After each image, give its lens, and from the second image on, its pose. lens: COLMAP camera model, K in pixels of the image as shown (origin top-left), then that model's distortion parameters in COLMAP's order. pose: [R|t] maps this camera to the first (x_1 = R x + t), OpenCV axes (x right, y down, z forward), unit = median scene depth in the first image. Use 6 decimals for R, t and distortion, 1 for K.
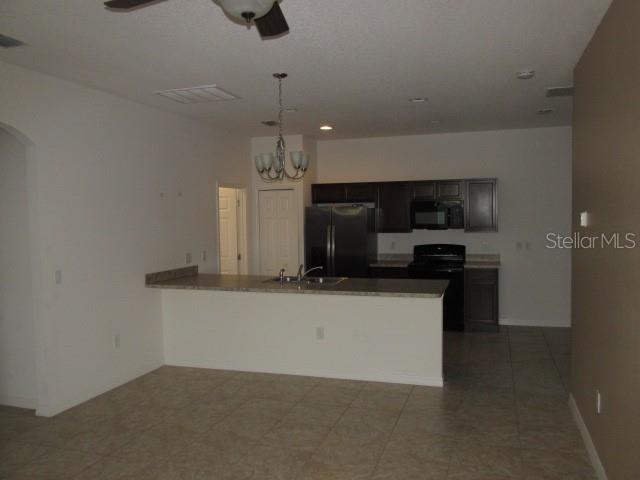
lens RADIAL K [[540.1, 0, 320.0], [0, 540.1, 240.0], [0, 0, 1]] dist [0.000296, -0.001079]
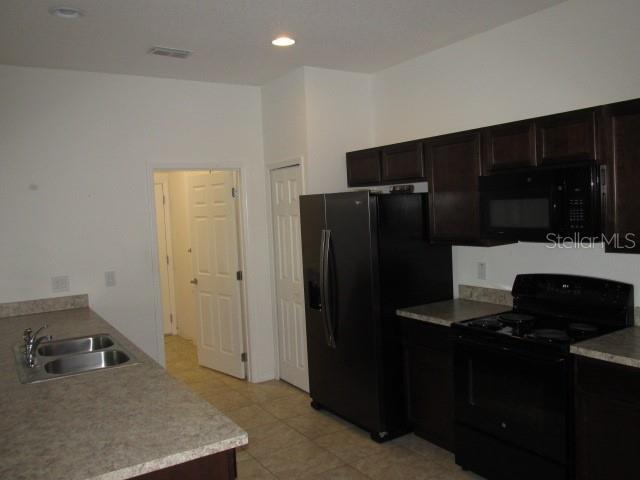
lens RADIAL K [[540.1, 0, 320.0], [0, 540.1, 240.0], [0, 0, 1]] dist [0.000296, -0.001079]
pose [[0.763736, 0.022522, -0.645136, 0.341525], [0.003358, 0.999239, 0.038860, -0.035657], [0.645520, -0.031845, 0.763079, 0.565890]]
